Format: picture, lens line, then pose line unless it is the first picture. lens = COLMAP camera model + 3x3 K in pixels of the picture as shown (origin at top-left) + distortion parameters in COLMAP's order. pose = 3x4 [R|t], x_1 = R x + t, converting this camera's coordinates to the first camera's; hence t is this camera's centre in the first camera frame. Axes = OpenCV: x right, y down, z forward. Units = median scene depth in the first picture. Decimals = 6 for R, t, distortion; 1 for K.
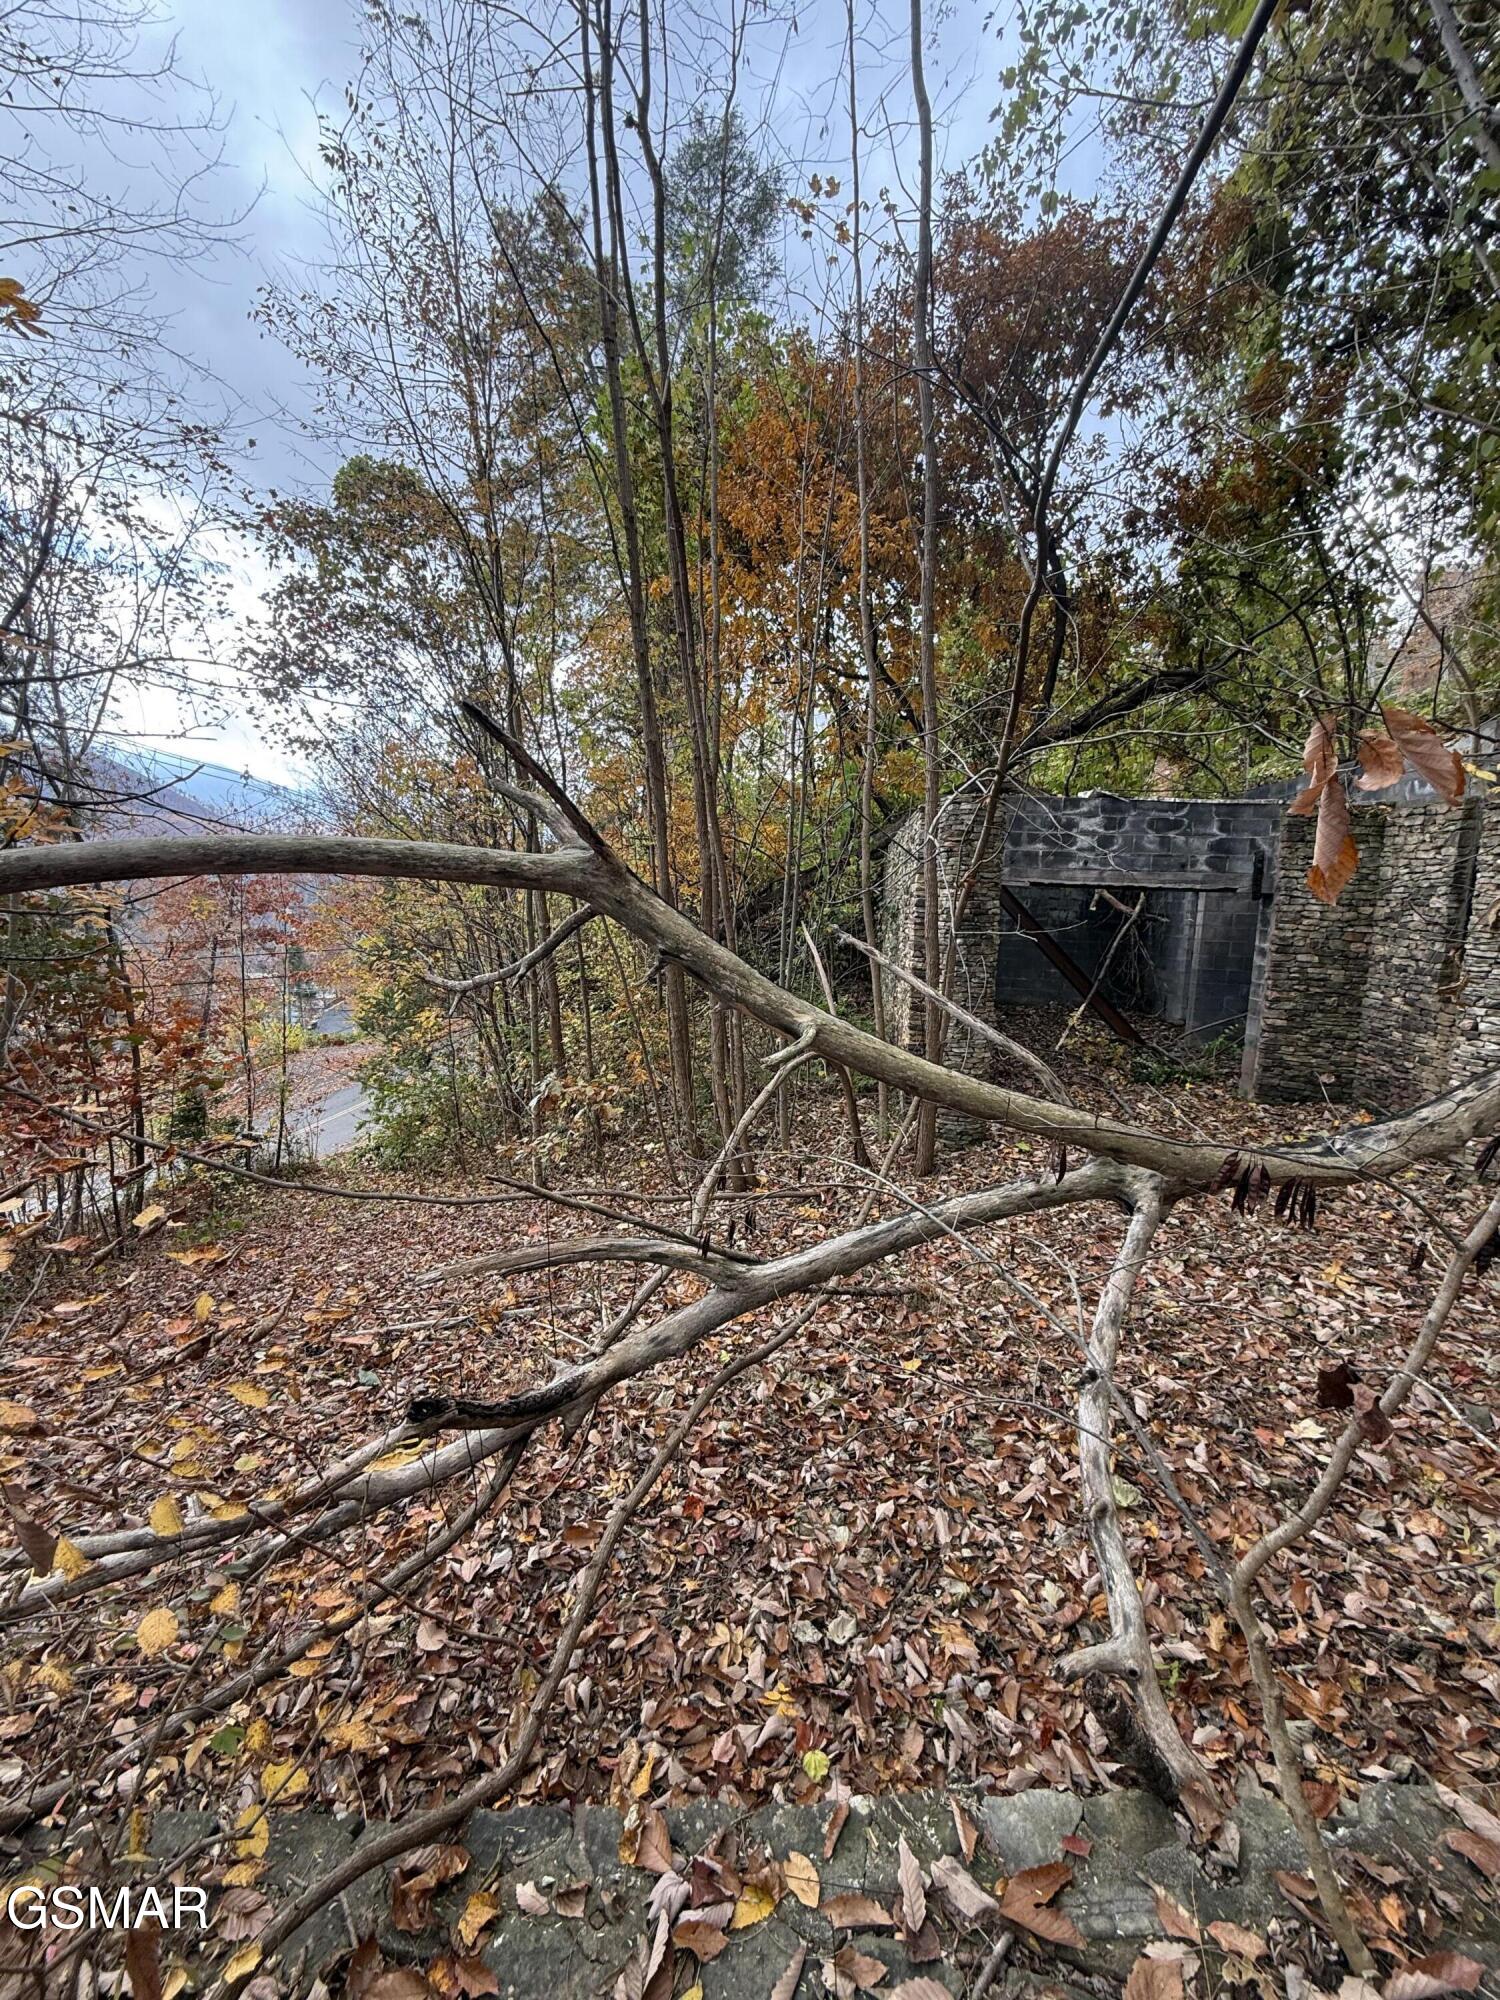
lens RADIAL K [[795.6, 0, 745.9], [0, 795.6, 996.8], [0, 0, 1]] dist [-0.001245, -0.000463]
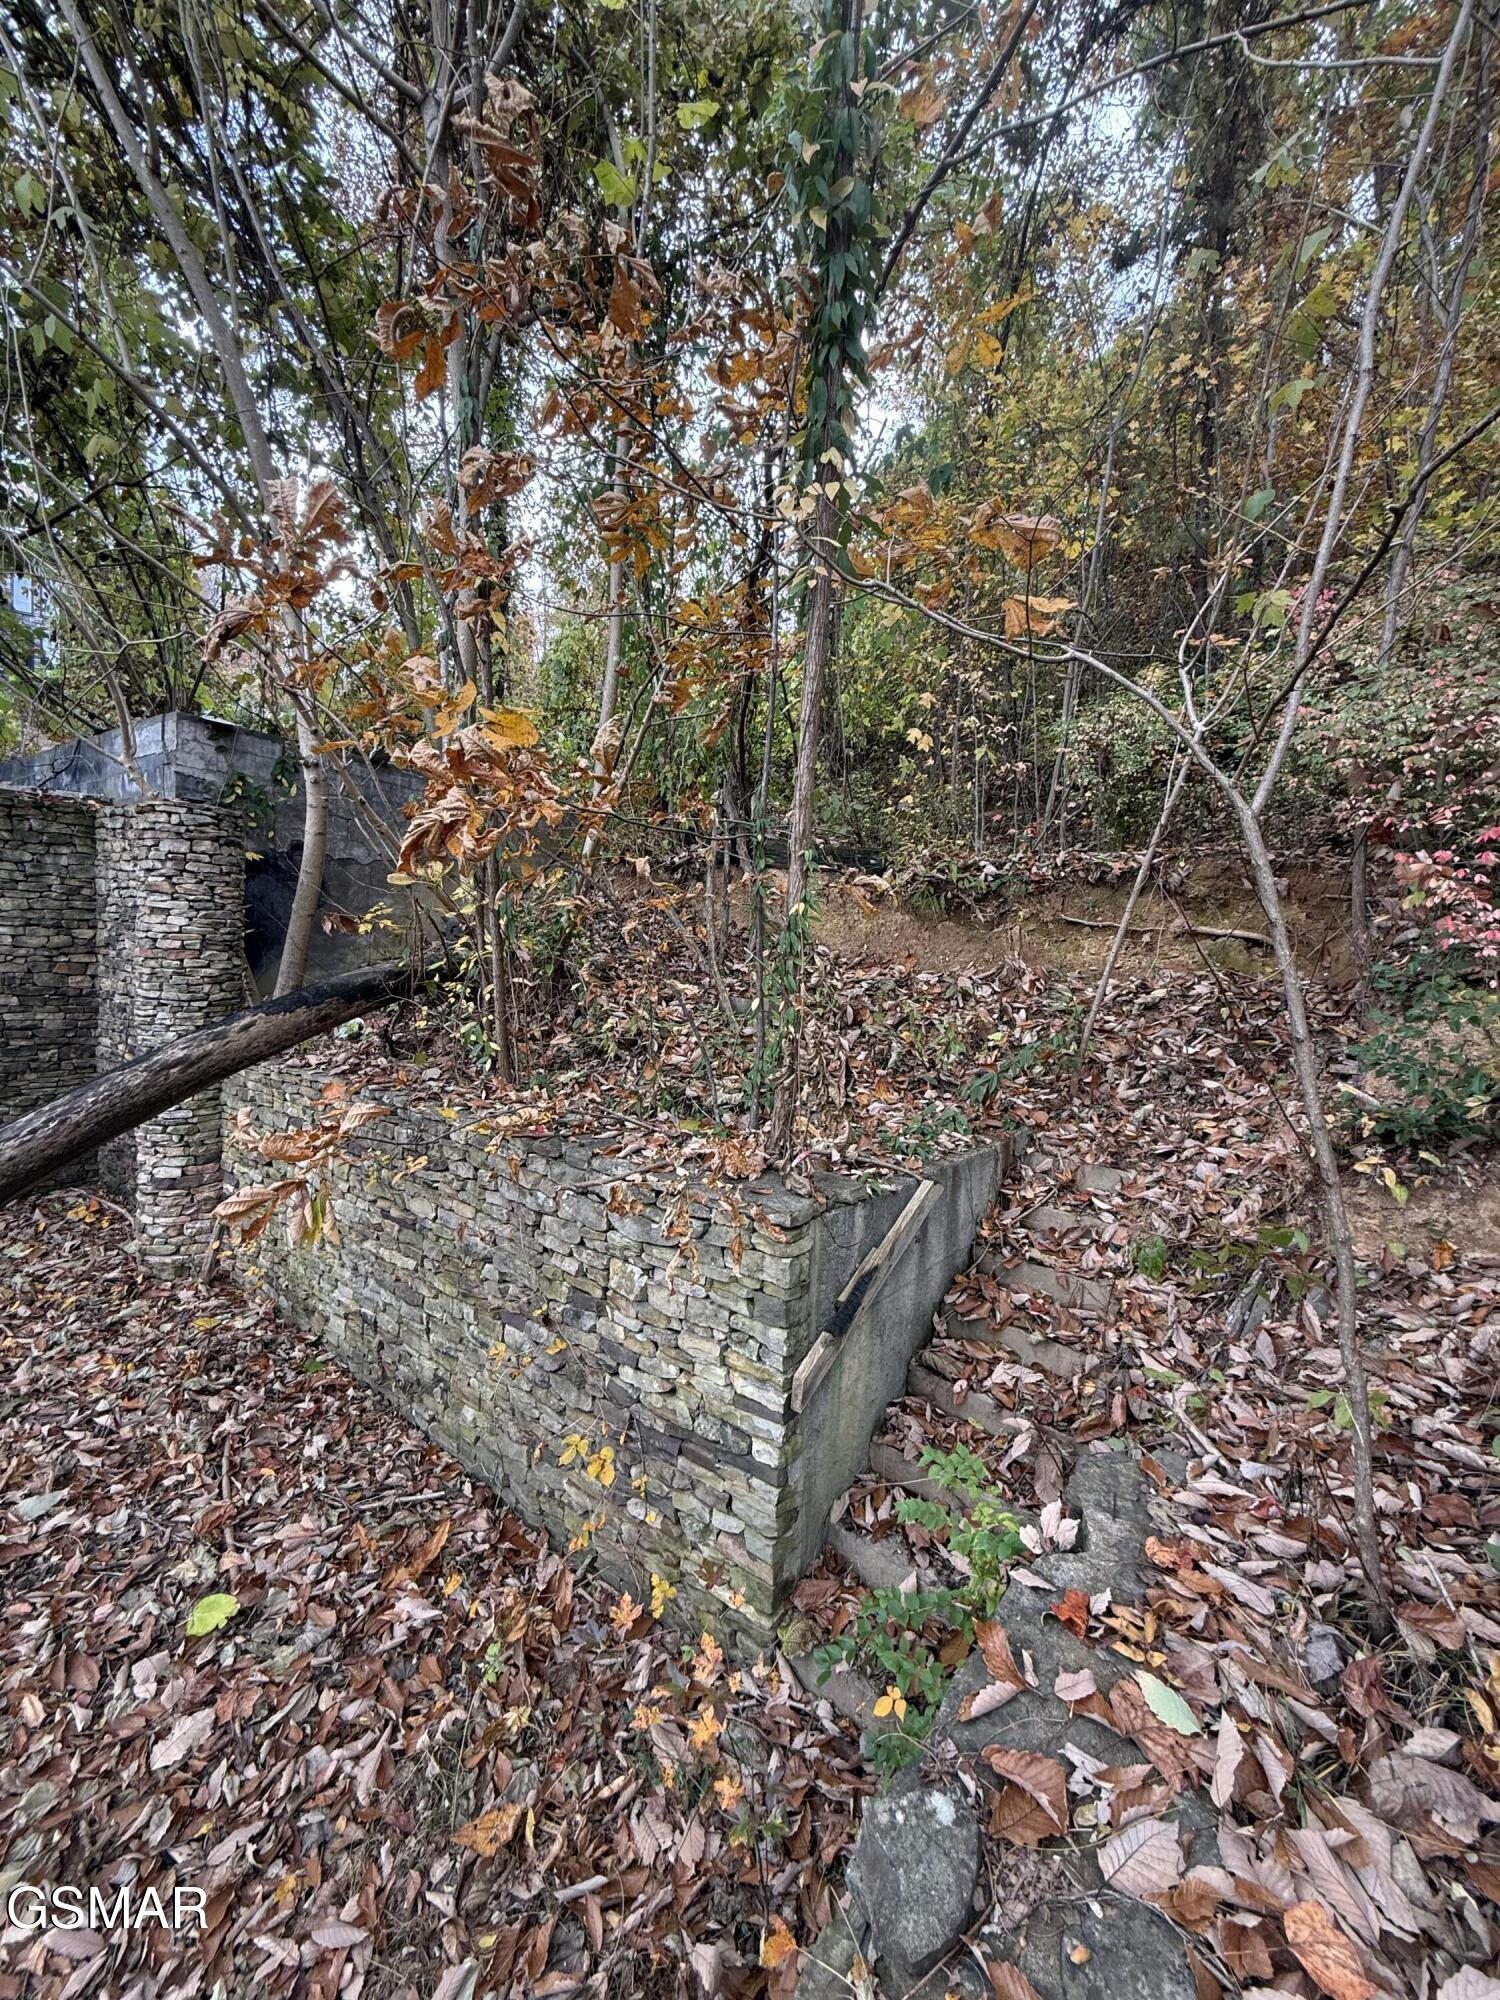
lens RADIAL K [[795.6, 0, 751.4], [0, 795.6, 1003.2], [0, 0, 1]] dist [-0.001245, -0.000463]
pose [[0.445701, -0.079688, 0.891628, 0.359125], [0.080933, 0.995538, 0.048518, -0.025174], [-0.891516, 0.050537, 0.450161, 0.072996]]
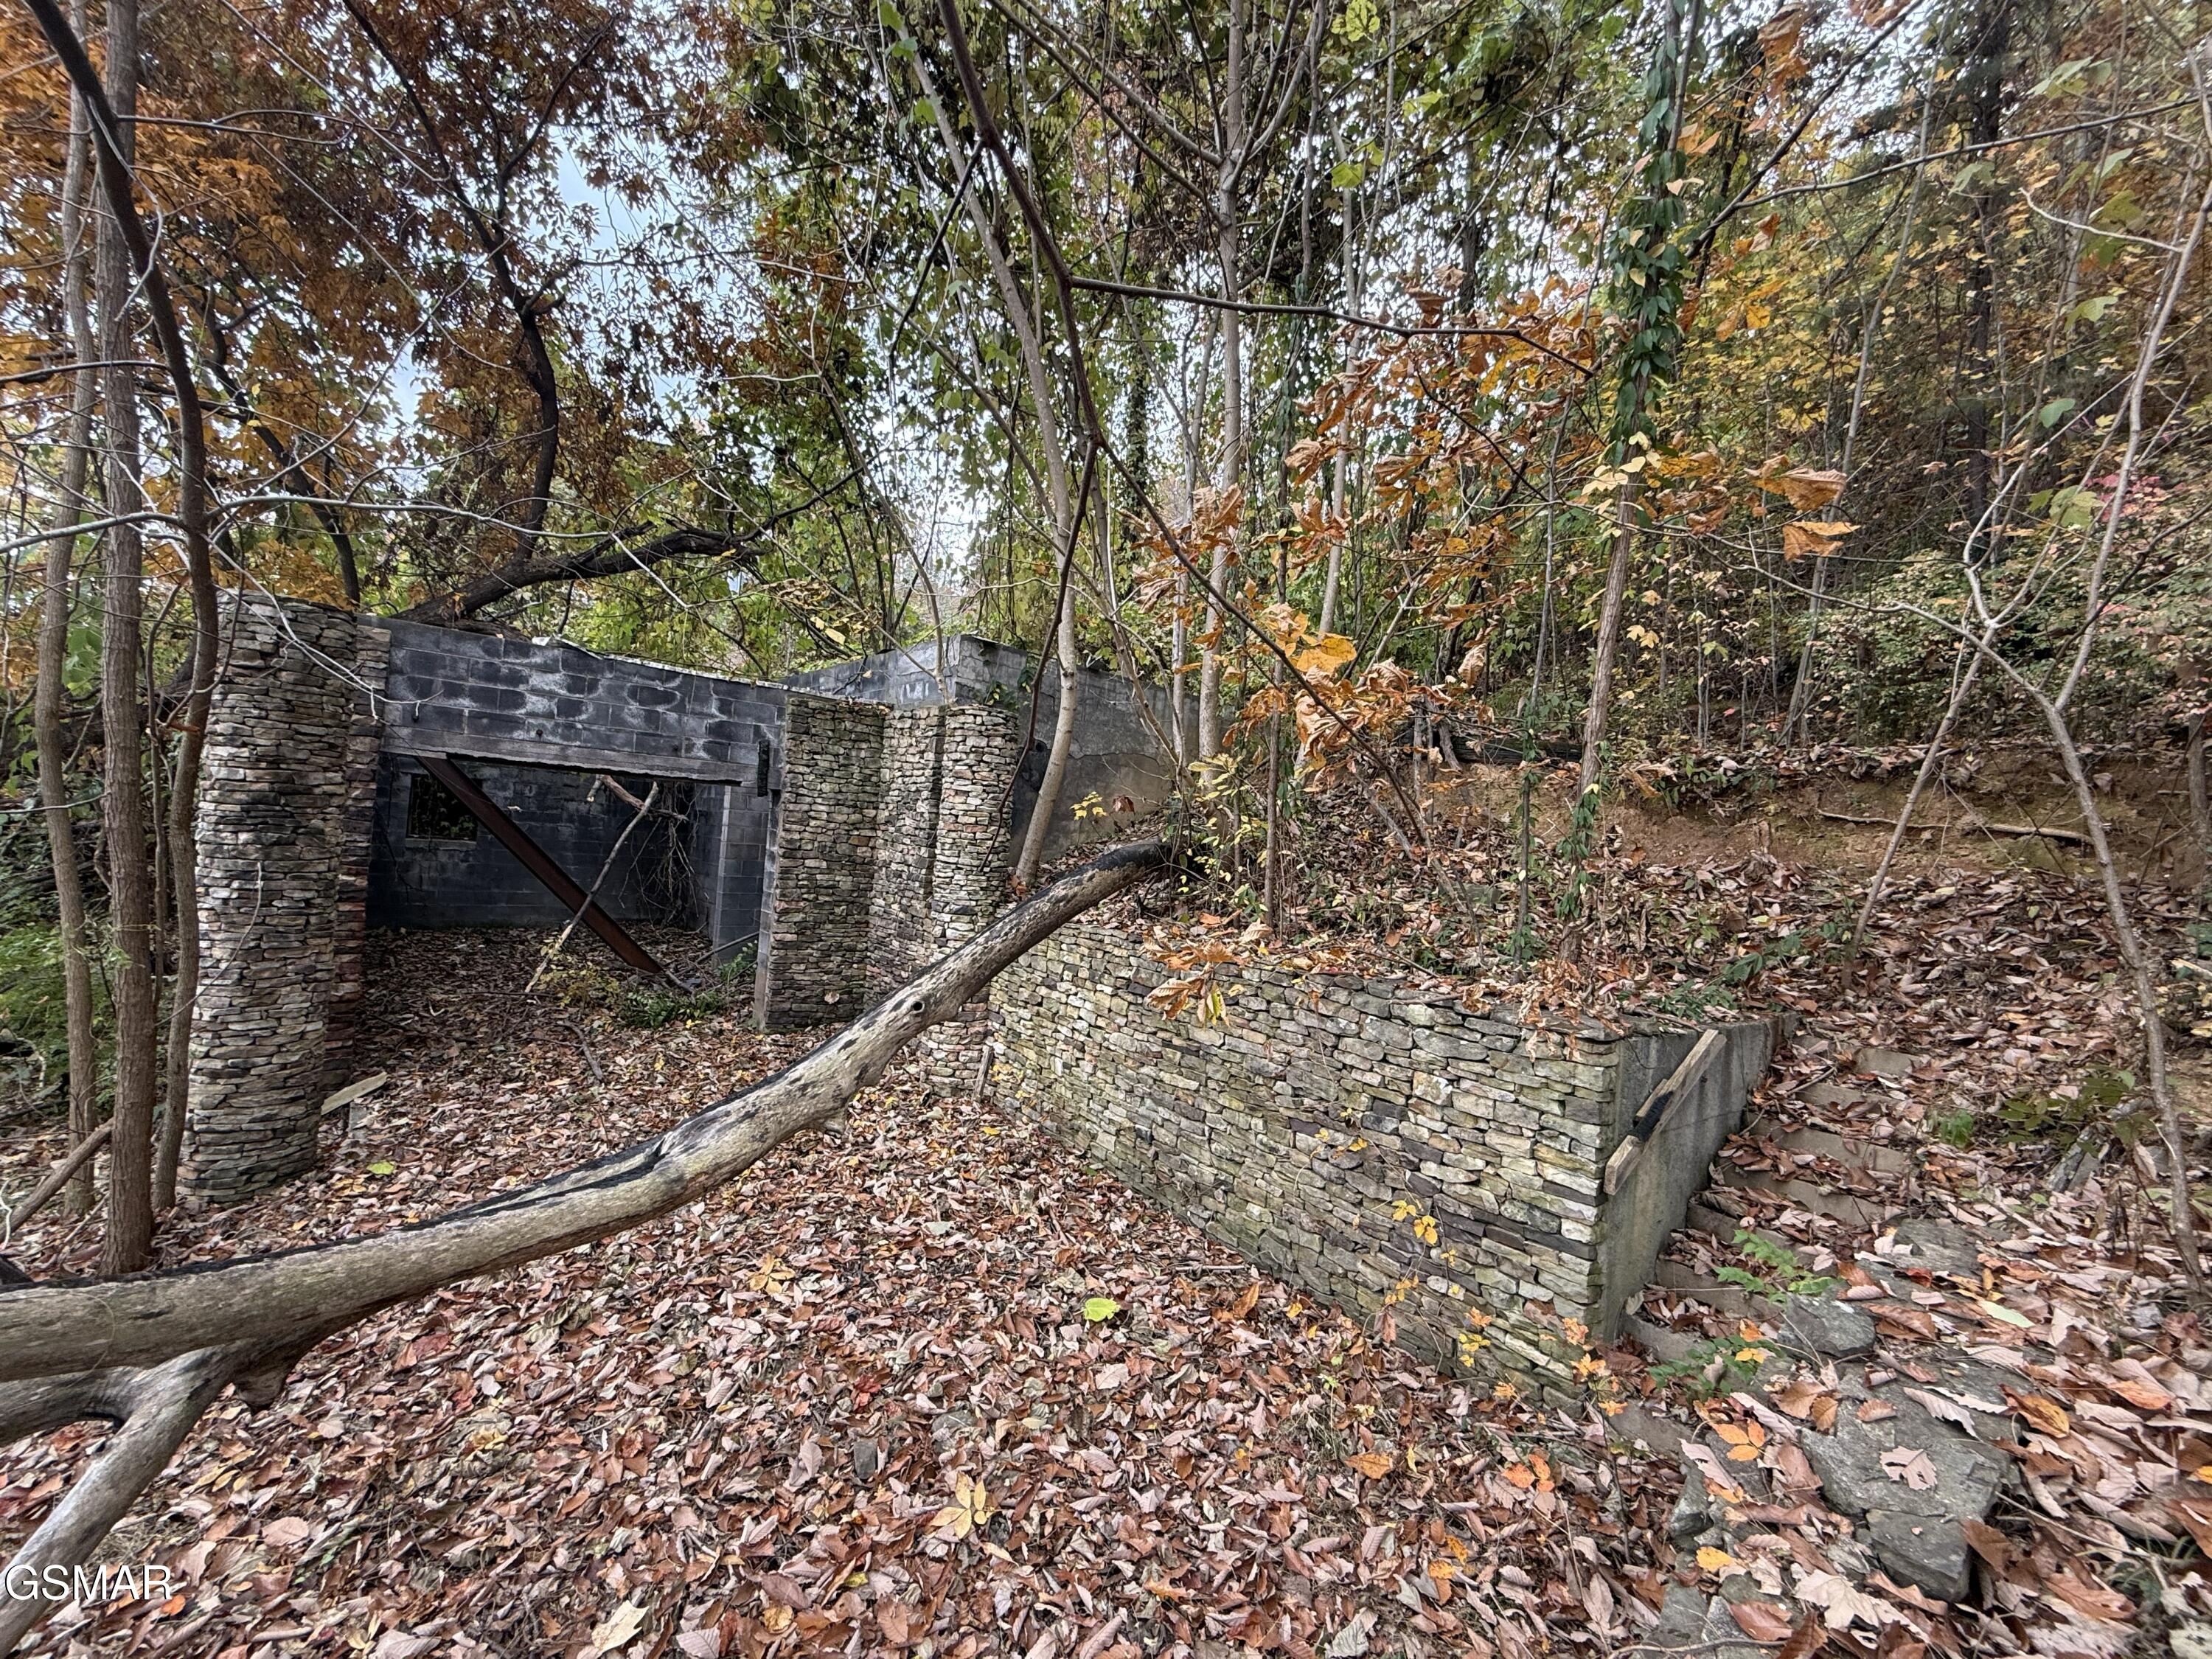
lens RADIAL K [[879.9, 0, 1104.8], [0, 879.9, 836.2], [0, 0, 1]] dist [-0.001245, -0.000463]
pose [[0.670124, 0.019077, 0.742004, 0.181977], [0.038585, 0.997423, -0.060491, -0.006340], [-0.741245, 0.069166, 0.667661, 0.089826]]
